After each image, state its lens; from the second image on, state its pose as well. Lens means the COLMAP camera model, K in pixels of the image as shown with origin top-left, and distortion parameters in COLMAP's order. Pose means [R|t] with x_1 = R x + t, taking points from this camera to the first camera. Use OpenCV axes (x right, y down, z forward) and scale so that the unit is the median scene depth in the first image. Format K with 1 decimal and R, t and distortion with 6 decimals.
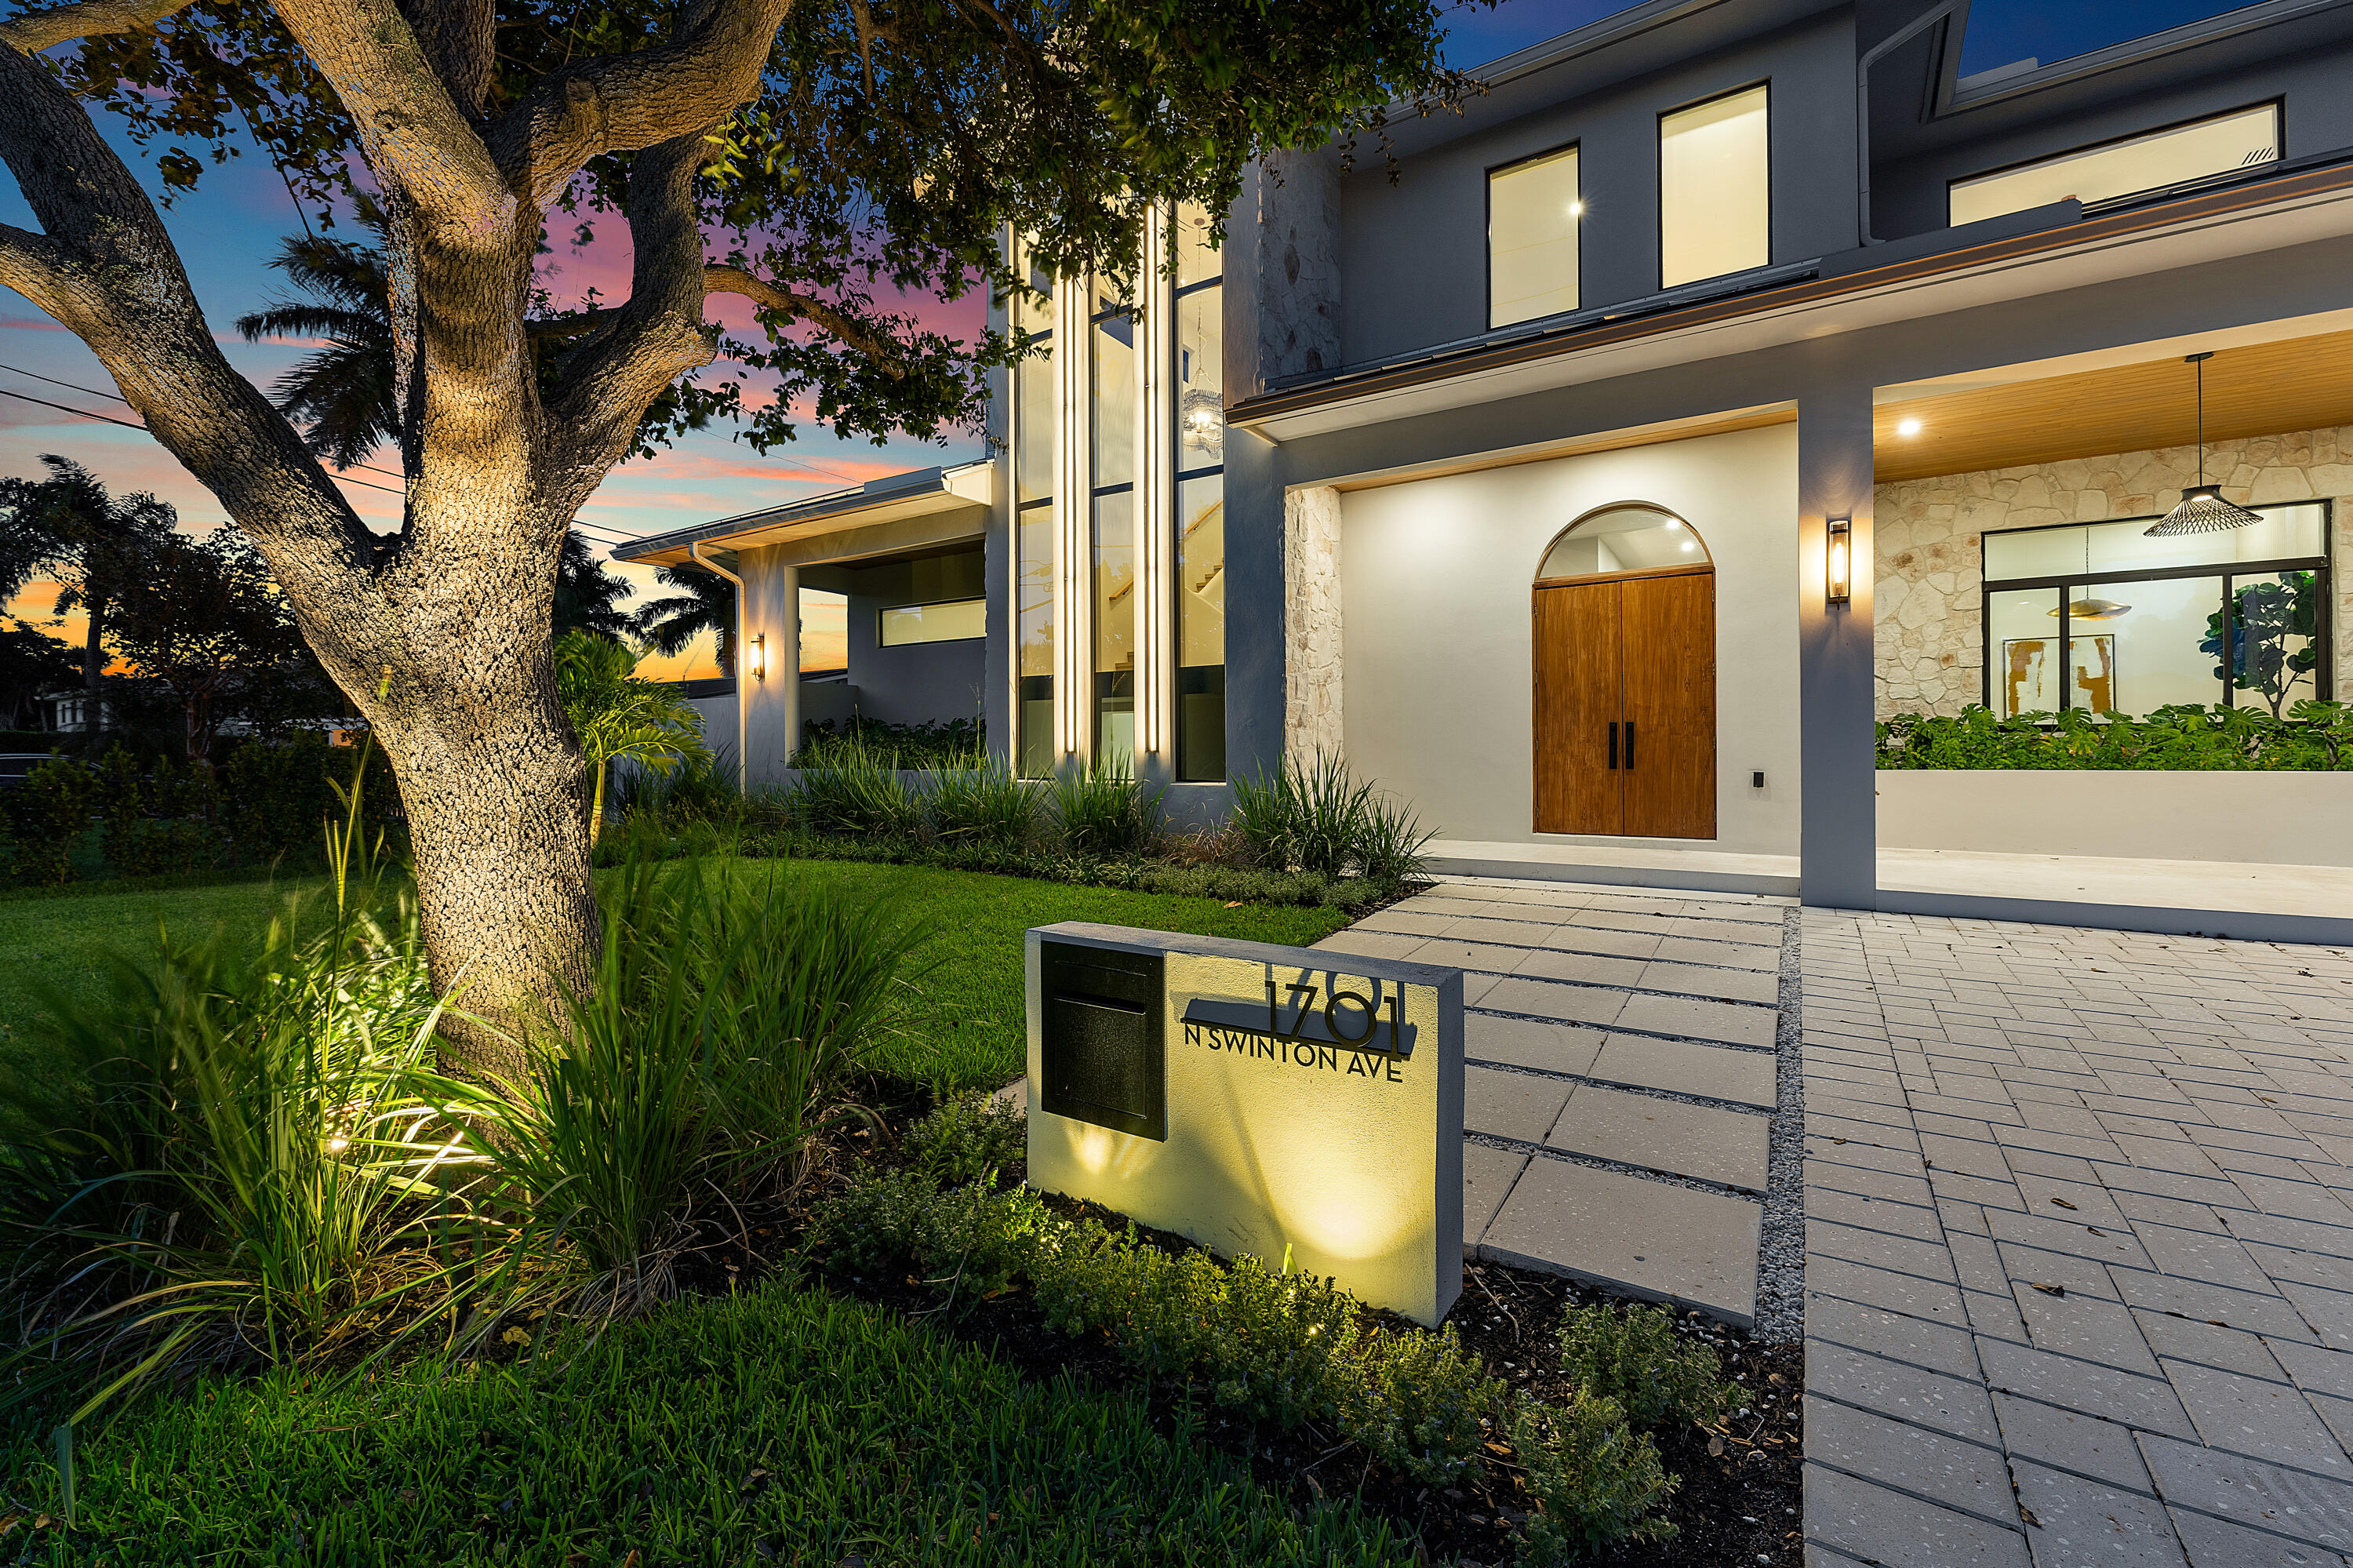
lens RADIAL K [[953.3, 0, 1178.6], [0, 953.3, 741.5], [0, 0, 1]] dist [-0.003121, -0.000101]
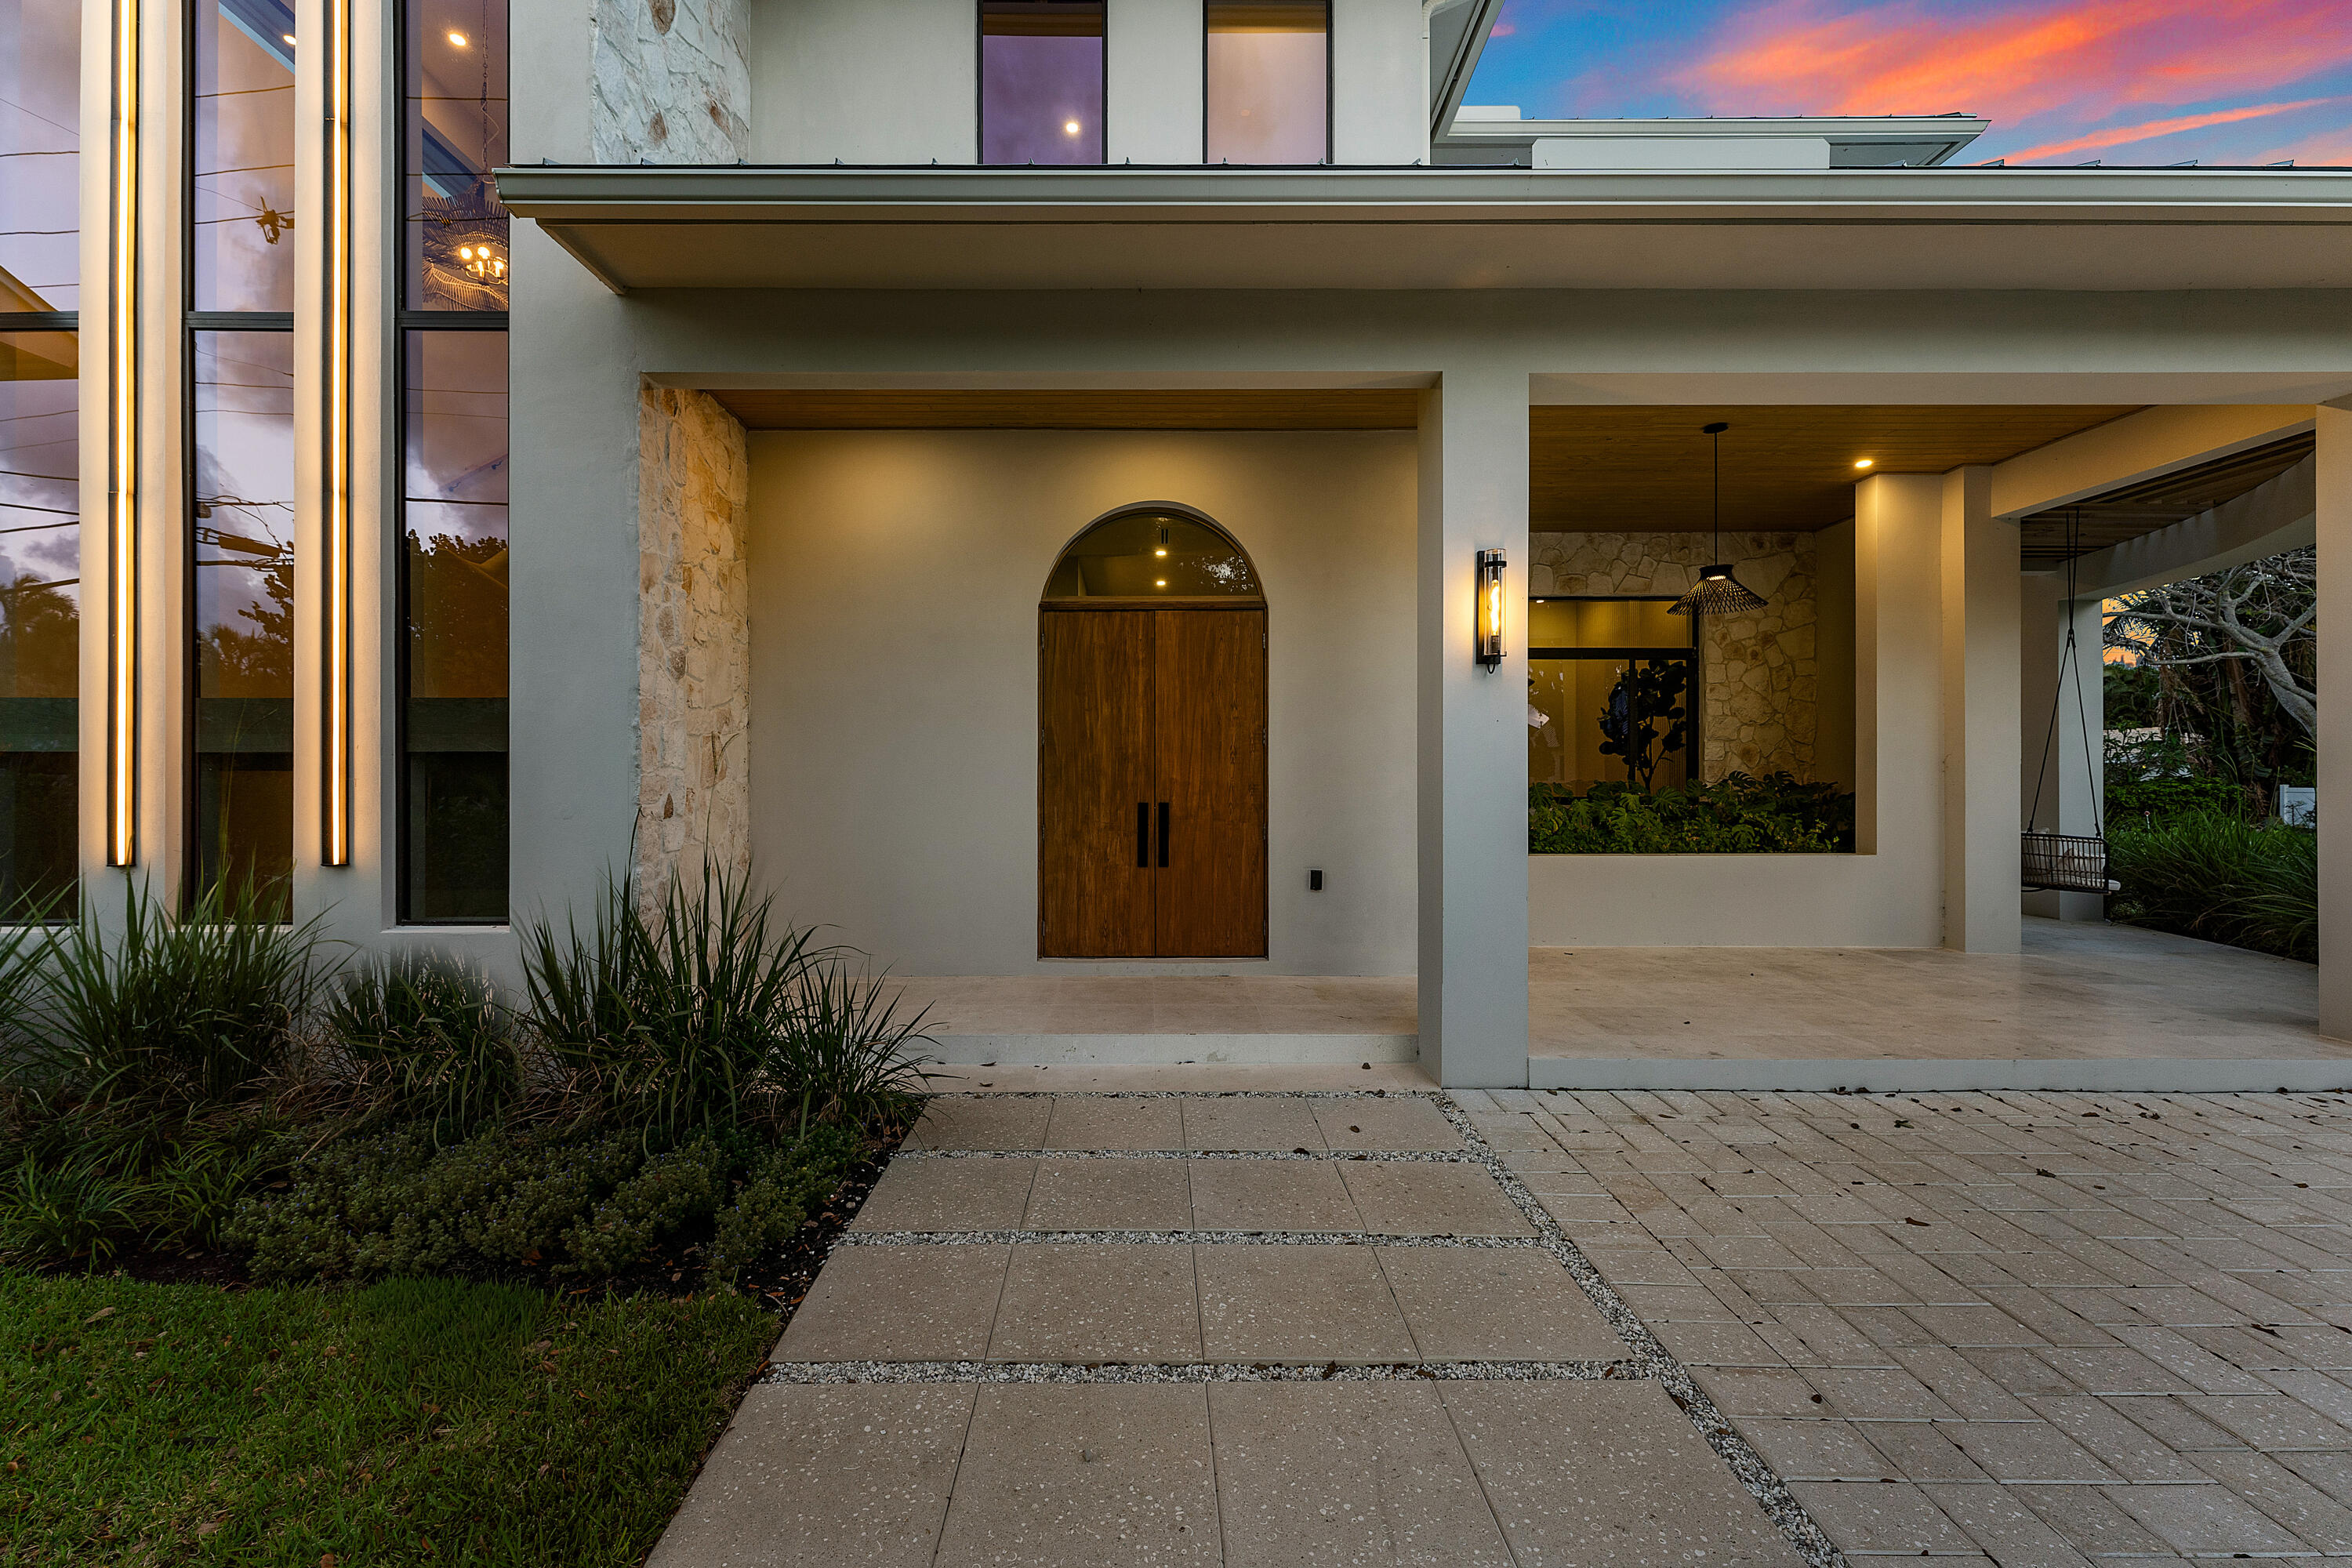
lens RADIAL K [[970.7, 0, 1144.5], [0, 970.7, 774.1], [0, 0, 1]] dist [0.003958, 0.000067]
pose [[0.841314, 0.005044, 0.540524, 0.053082], [-0.007694, 0.999967, 0.002645, -0.043885], [-0.540493, -0.006385, 0.841325, 0.369681]]
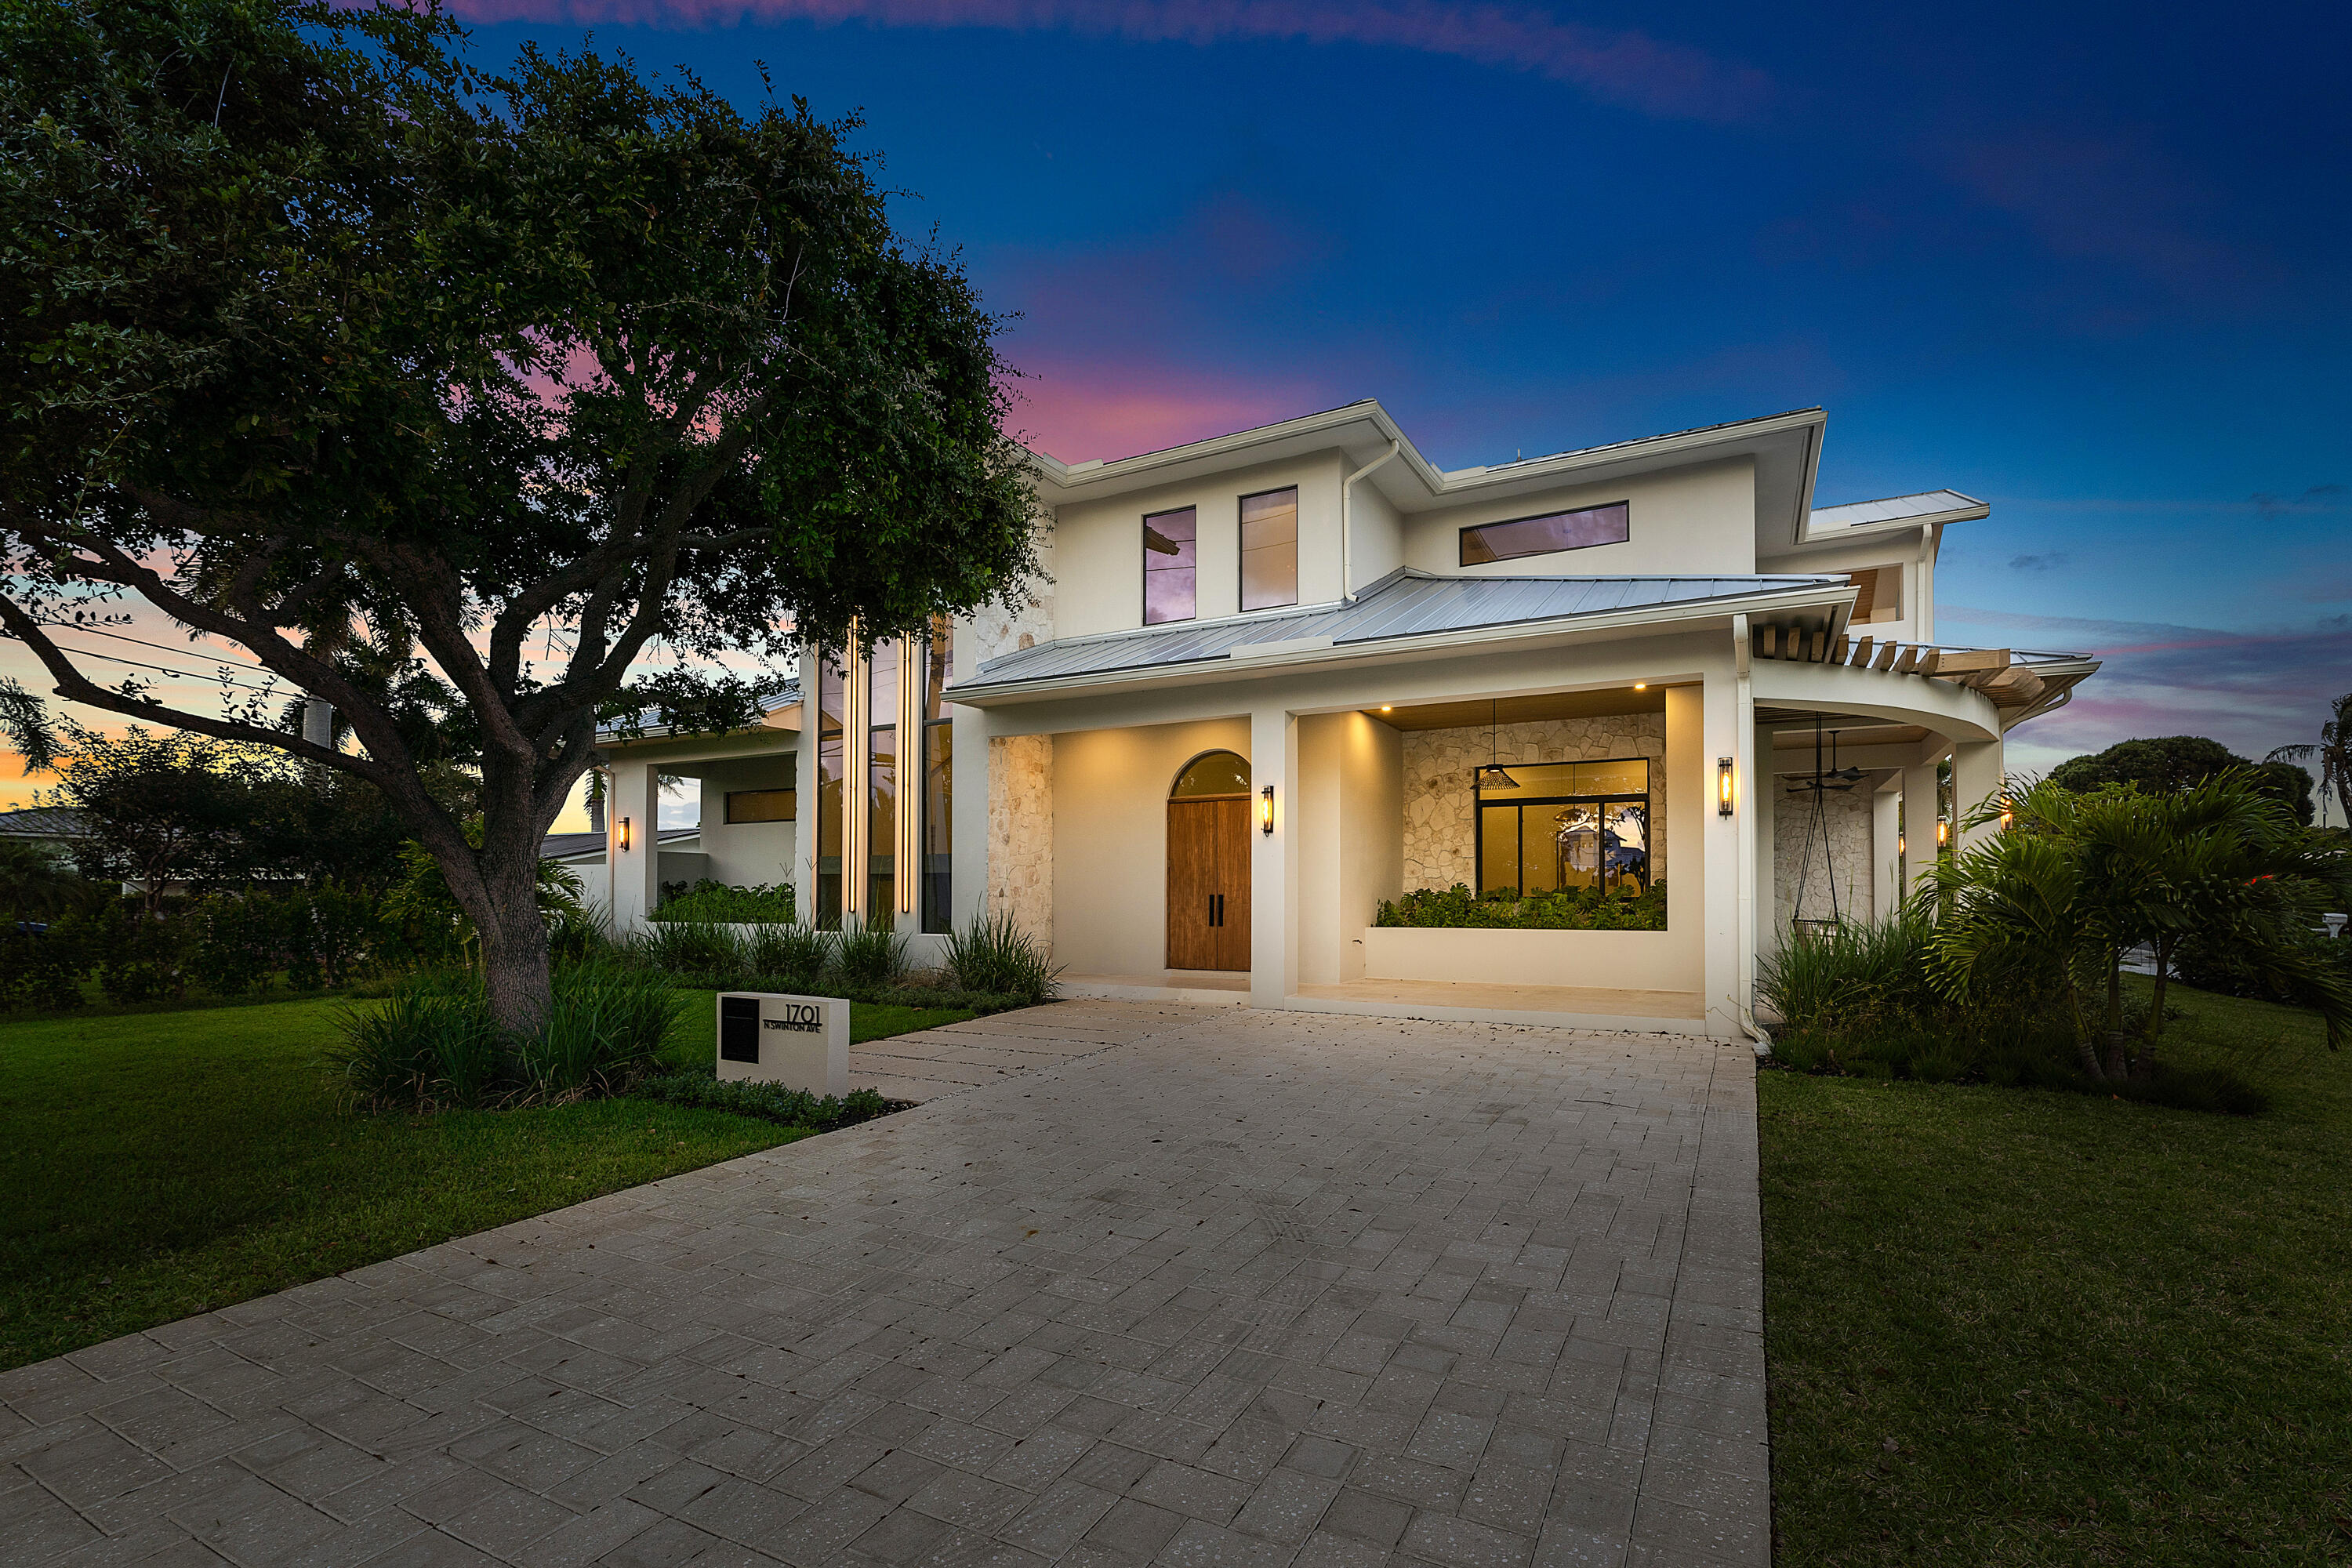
lens RADIAL K [[1020.0, 0, 1179.9], [0, 1020.0, 869.7], [0, 0, 1]] dist [0.001577, 0.000056]
pose [[0.996876, 0.007022, 0.078665, 0.277716], [-0.005911, 0.999880, -0.014347, -0.036345], [-0.078756, 0.013838, 0.996798, -0.602000]]
